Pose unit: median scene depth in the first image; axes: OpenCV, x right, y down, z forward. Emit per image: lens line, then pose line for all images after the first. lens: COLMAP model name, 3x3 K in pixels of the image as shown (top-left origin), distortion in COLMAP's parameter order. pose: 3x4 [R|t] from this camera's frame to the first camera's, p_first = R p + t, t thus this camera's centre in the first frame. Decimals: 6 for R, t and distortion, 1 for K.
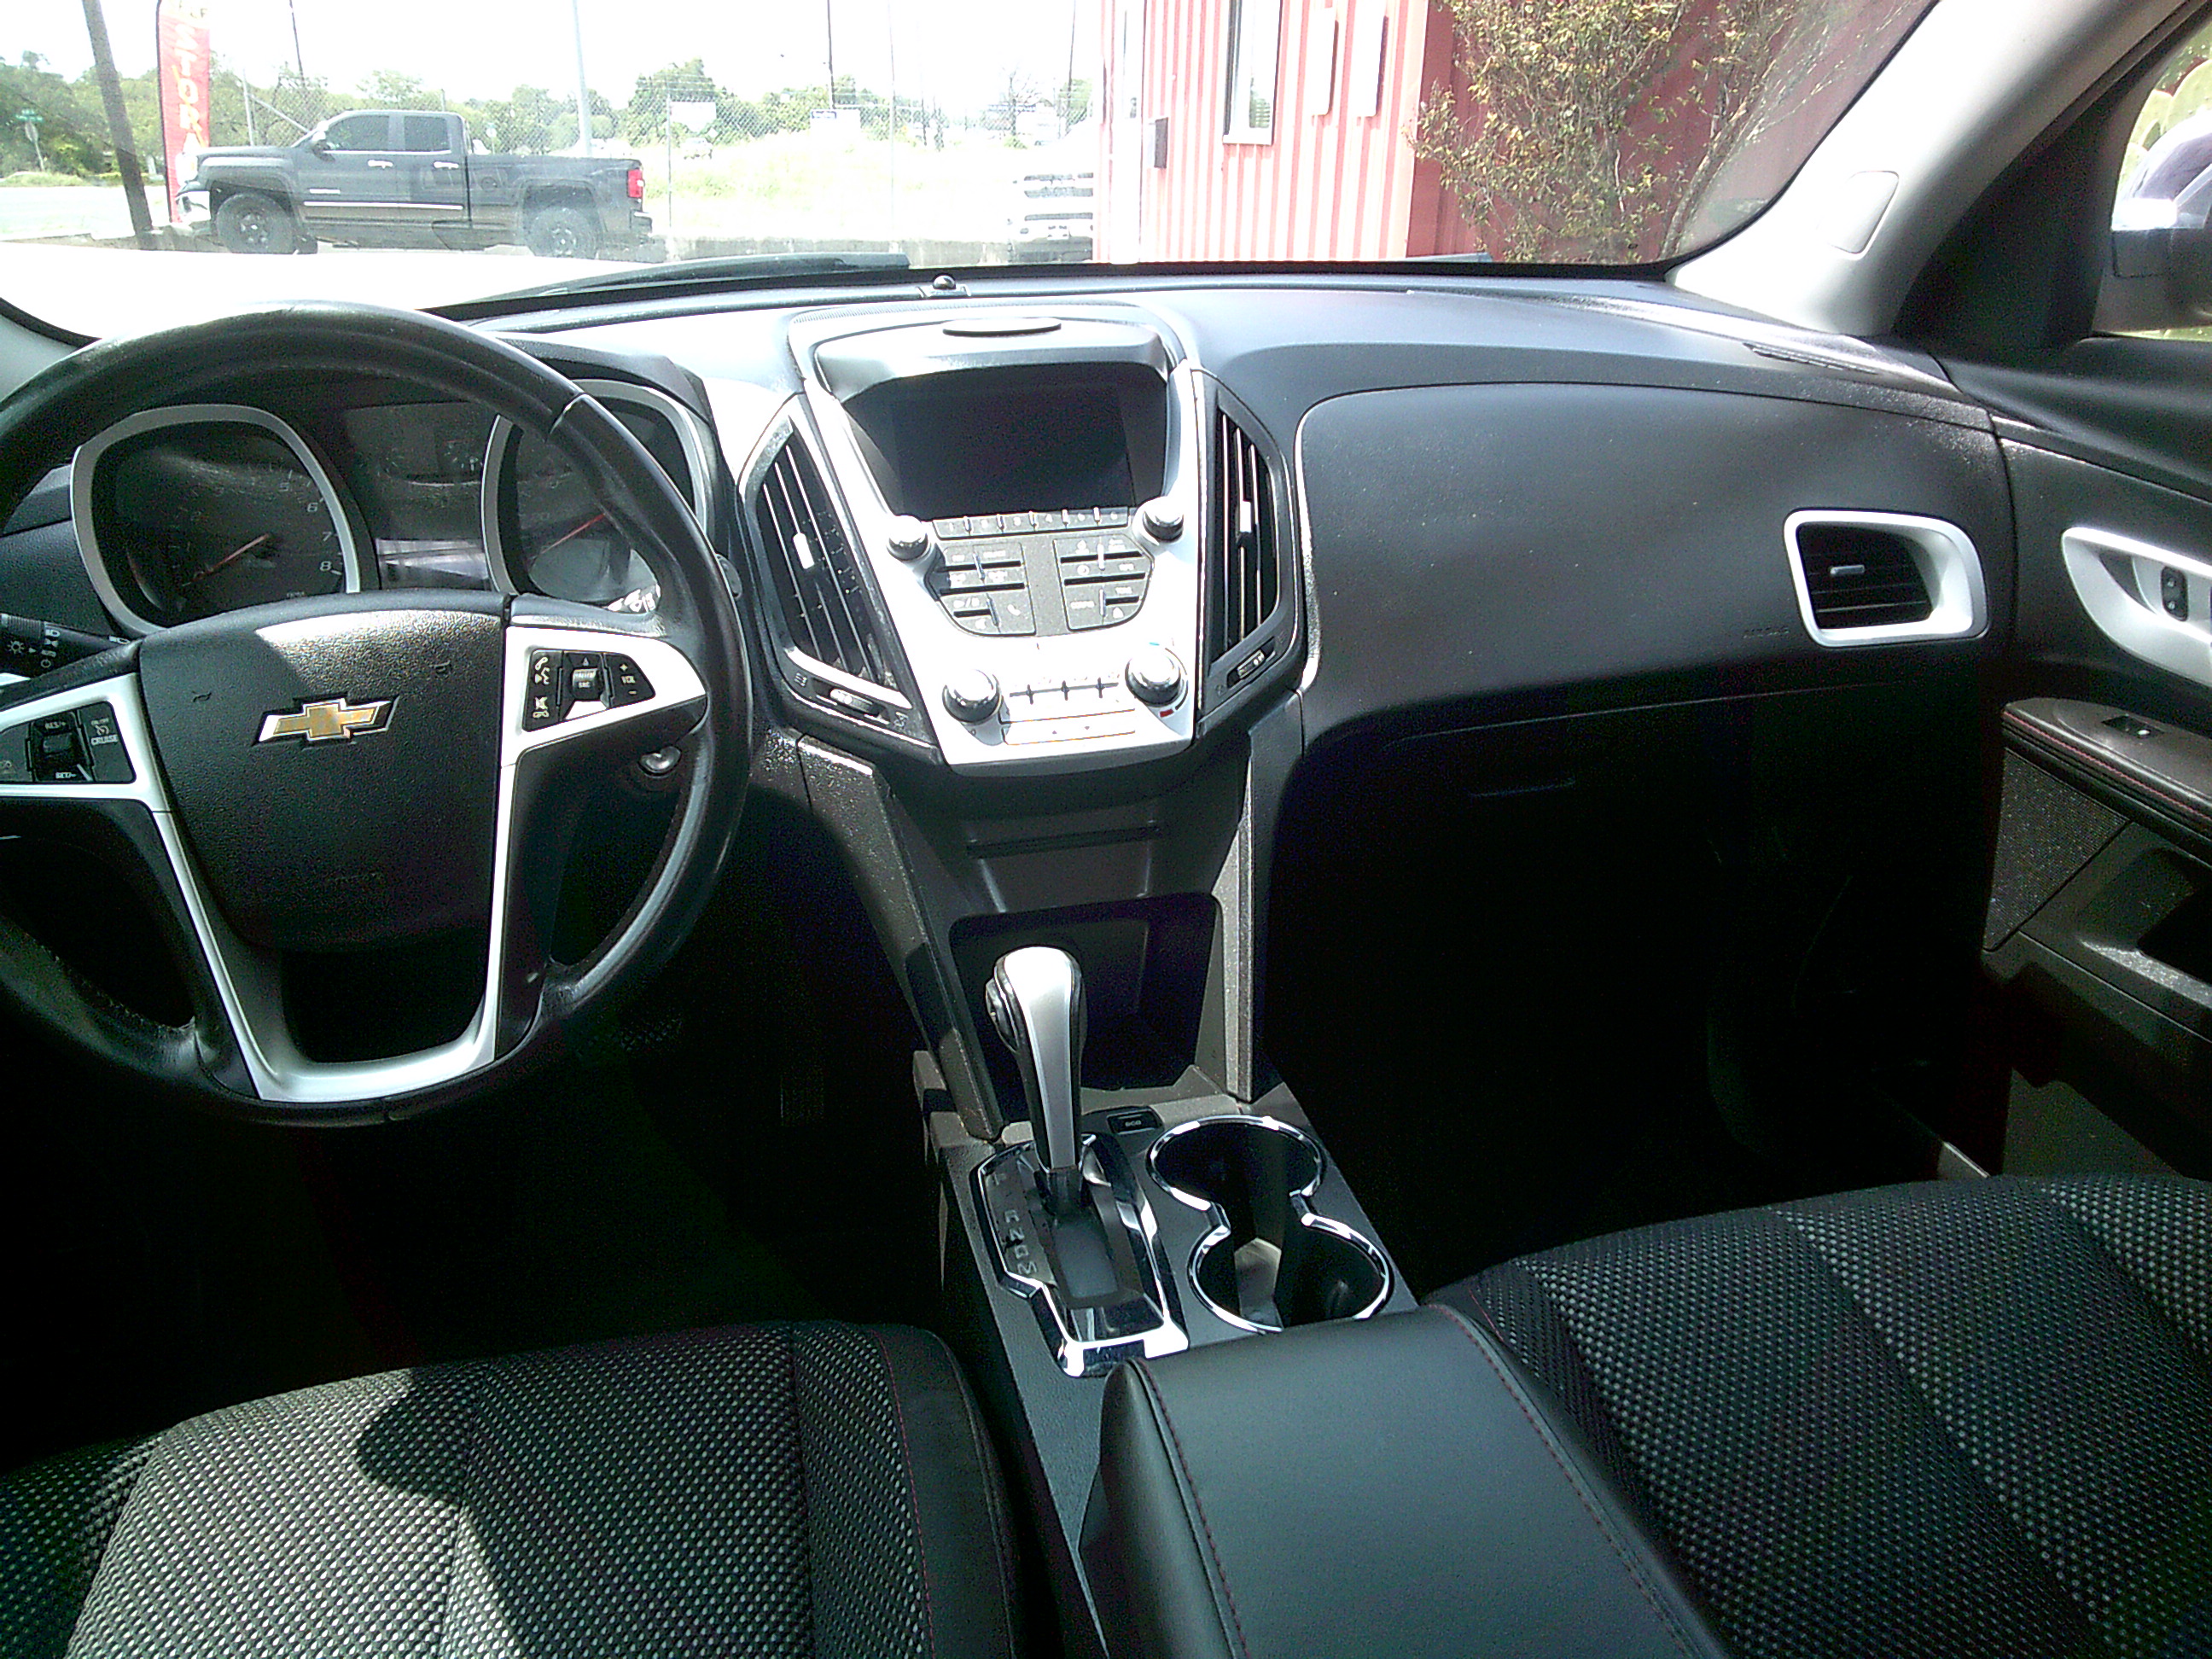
lens RADIAL K [[1552.4, 0, 1107.5], [0, 1552.4, 830.7], [0, 0, 1]] dist [-0.011433, -0.005546]
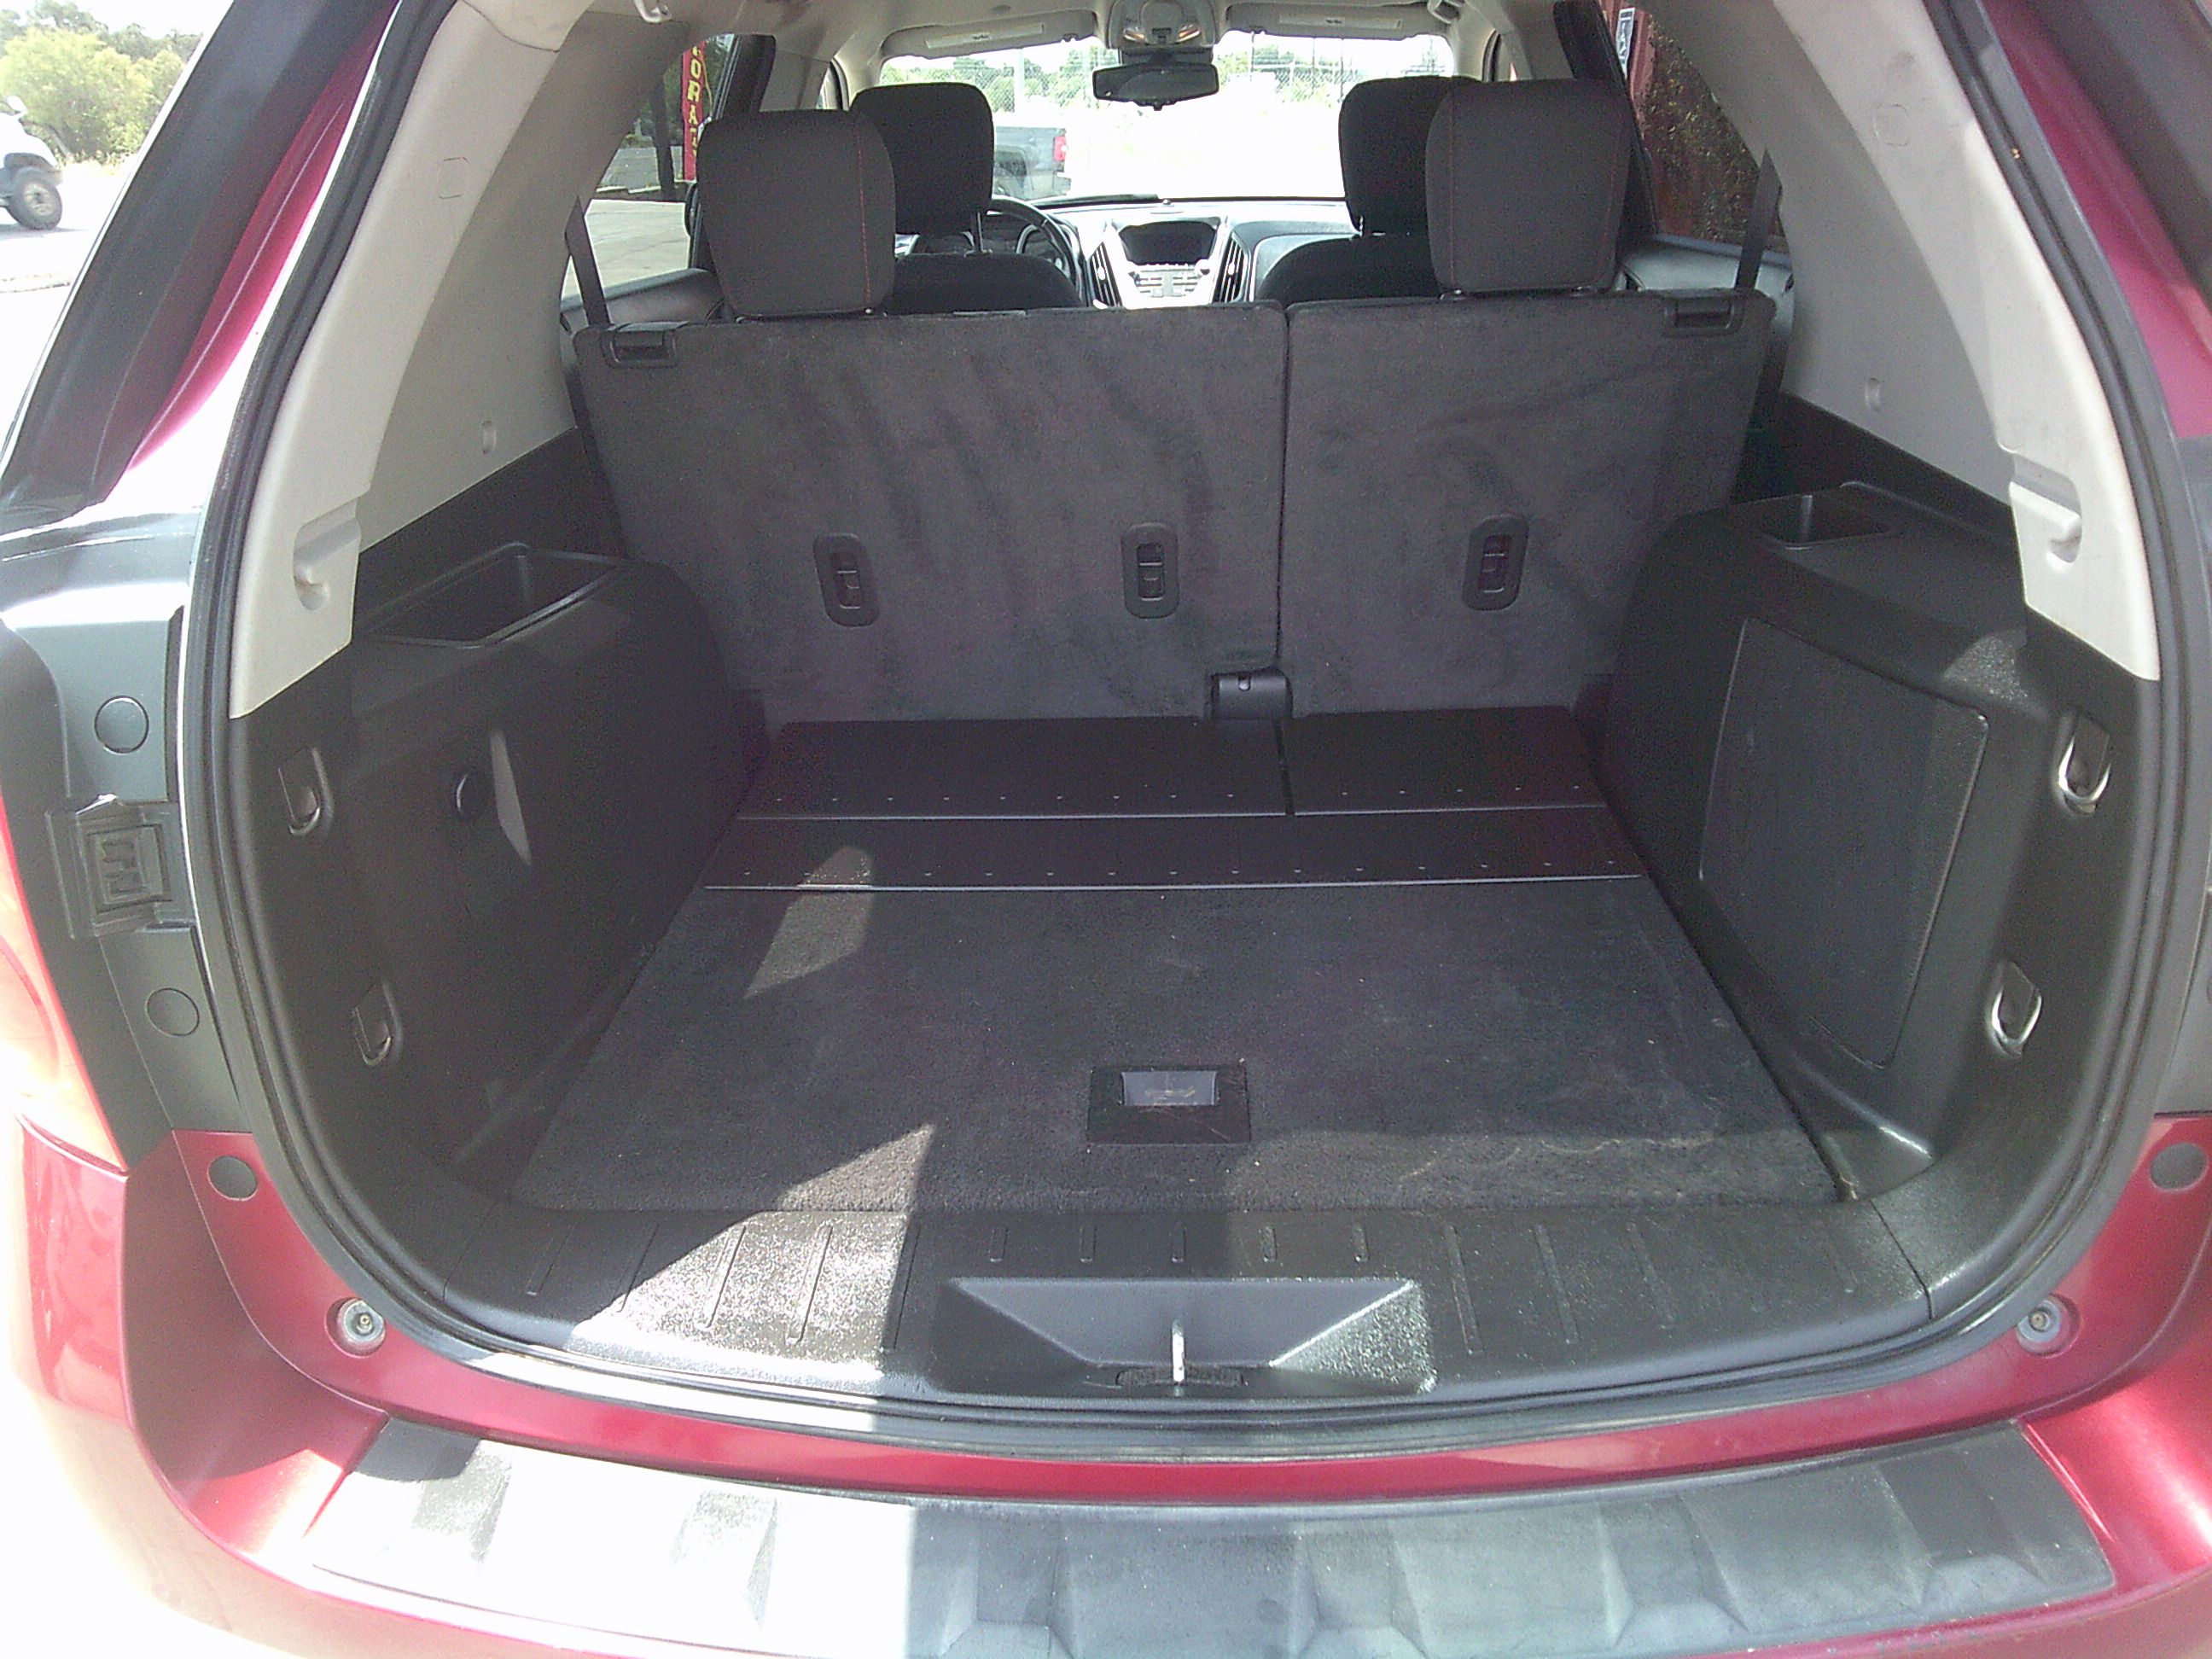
lens RADIAL K [[1552.4, 0, 1107.6], [0, 1552.4, 819.9], [0, 0, 1]] dist [-0.011433, -0.005546]
pose [[0.969838, 0.094367, -0.224741, 0.765381], [-0.090690, 0.995522, 0.026653, 1.011243], [0.226250, -0.005468, 0.974054, -2.565677]]
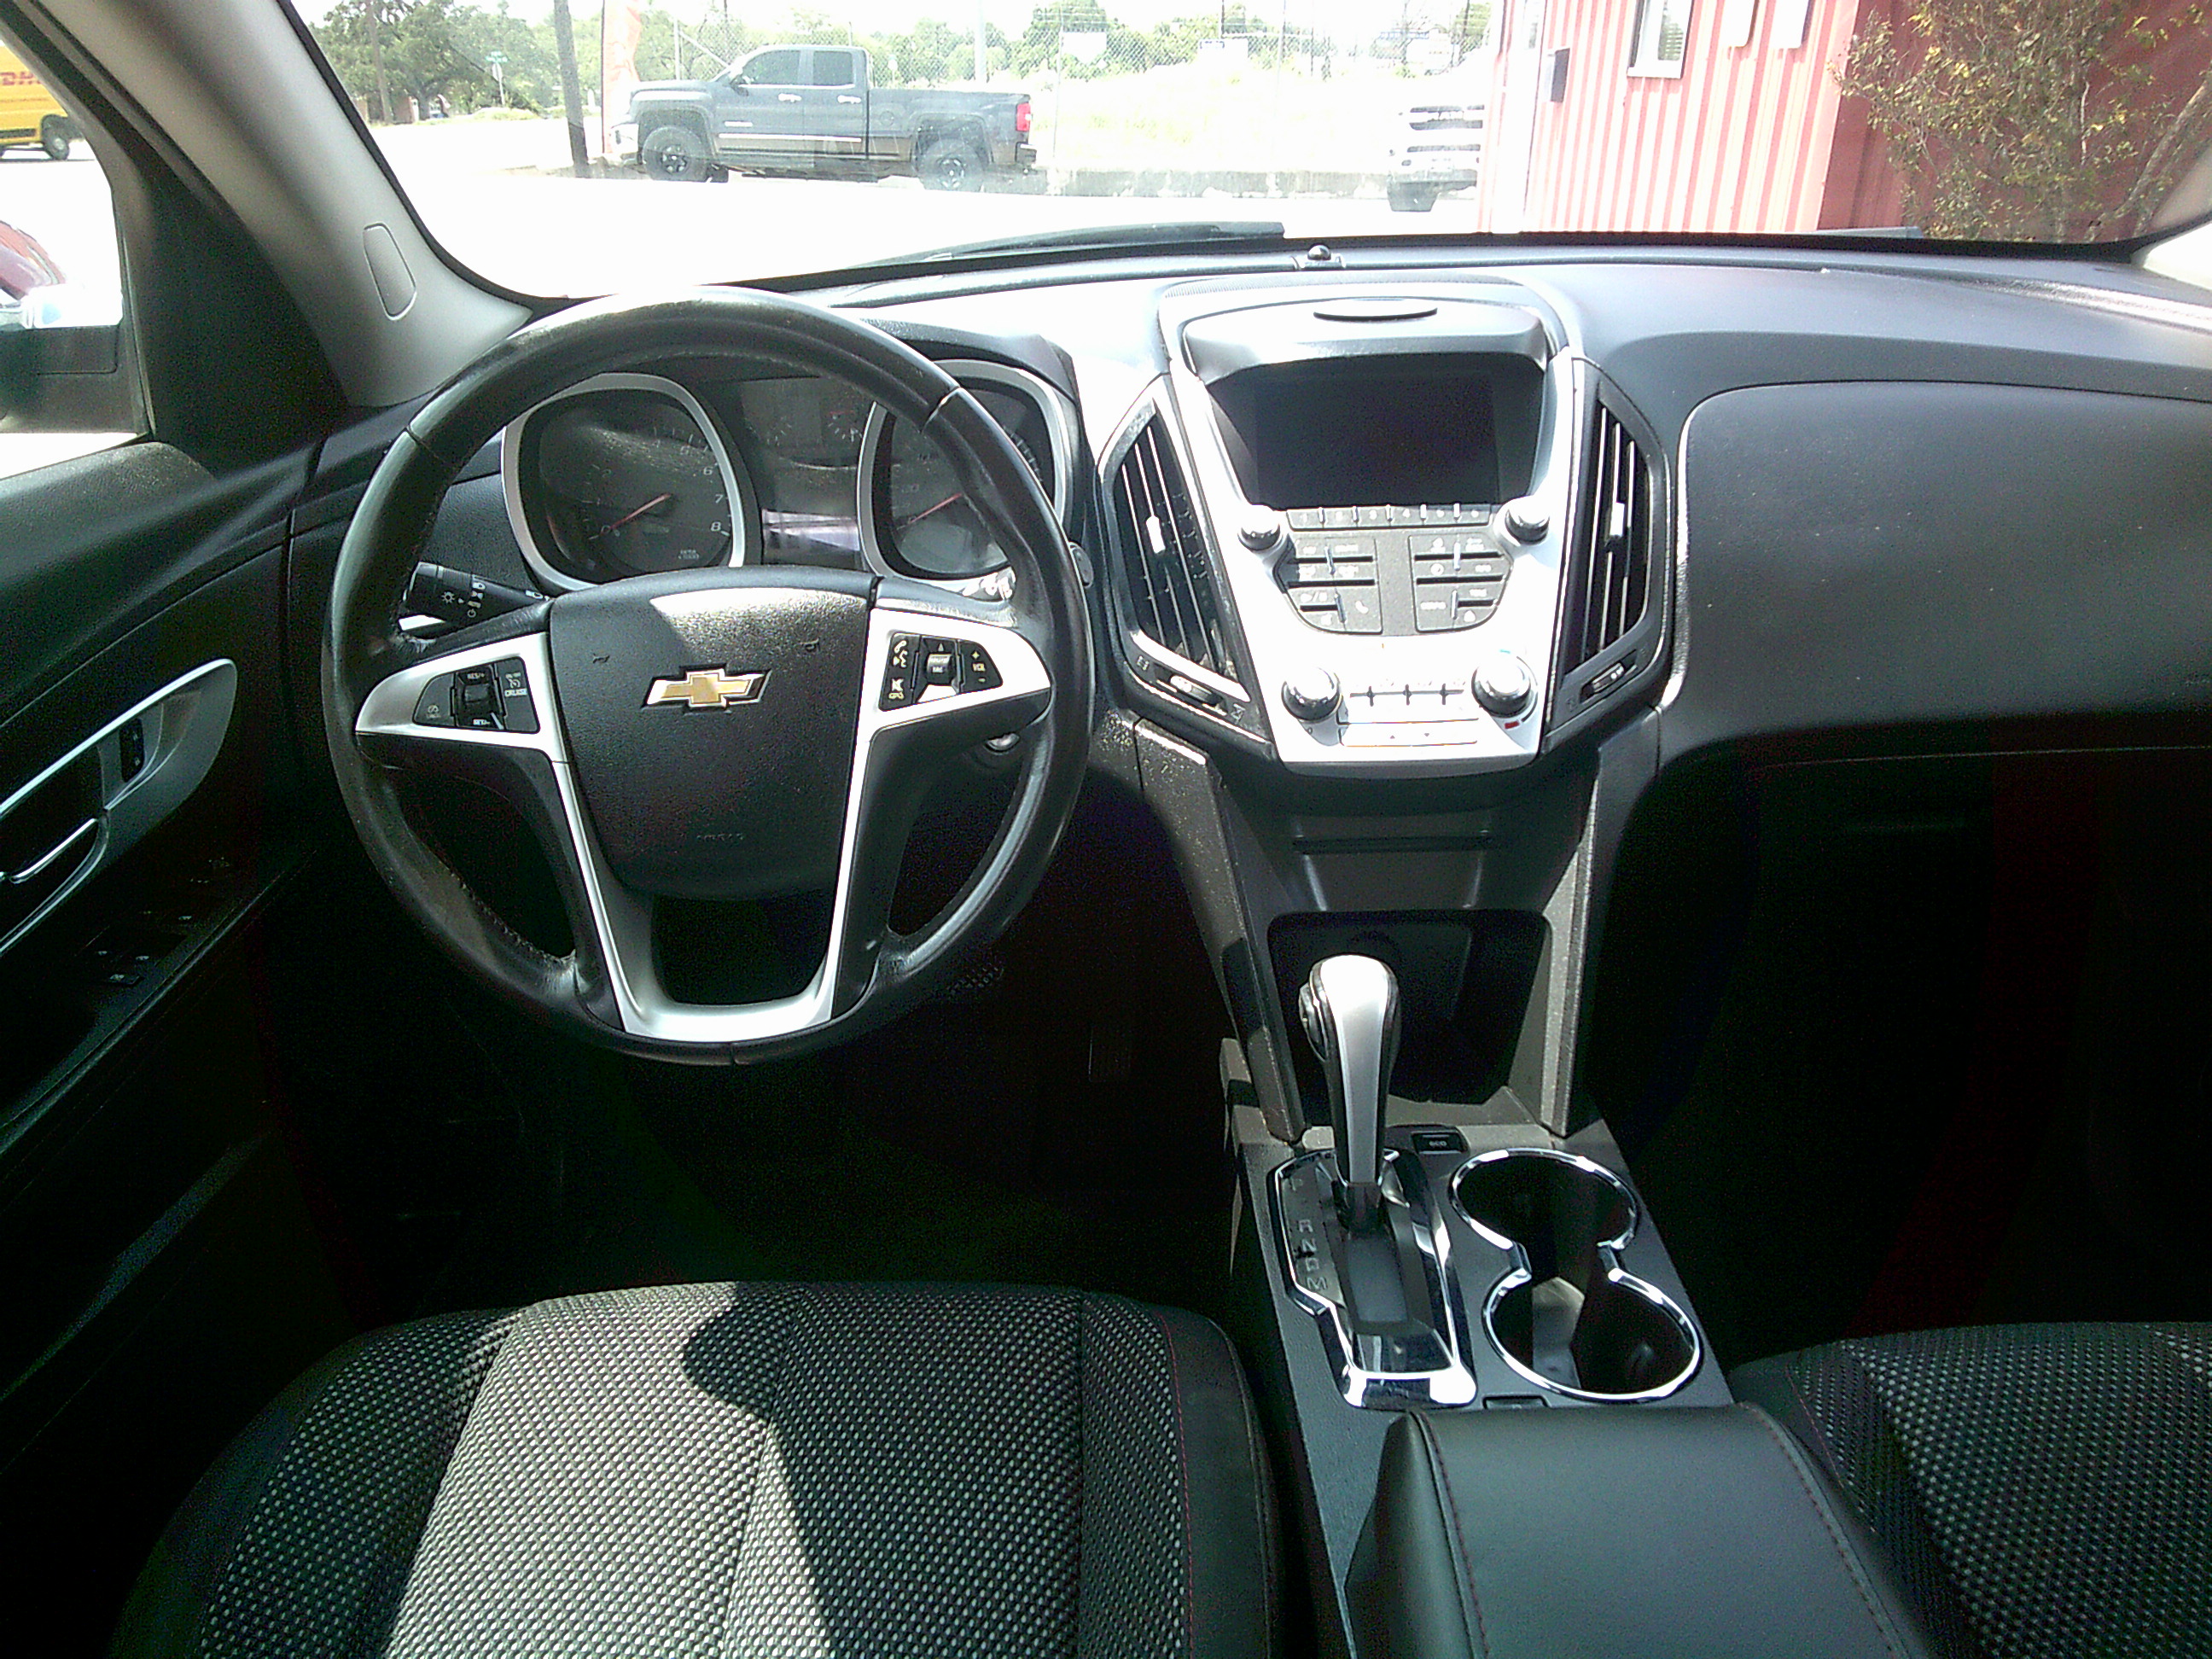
lens RADIAL K [[1552.4, 0, 1105.4], [0, 1552.4, 825.6], [0, 0, 1]] dist [-0.011433, -0.005546]
pose [[0.974545, 0.088762, -0.205870, -0.004357], [-0.081417, 0.995713, 0.043896, -0.035781], [0.208884, -0.026017, 0.977594, 0.004572]]
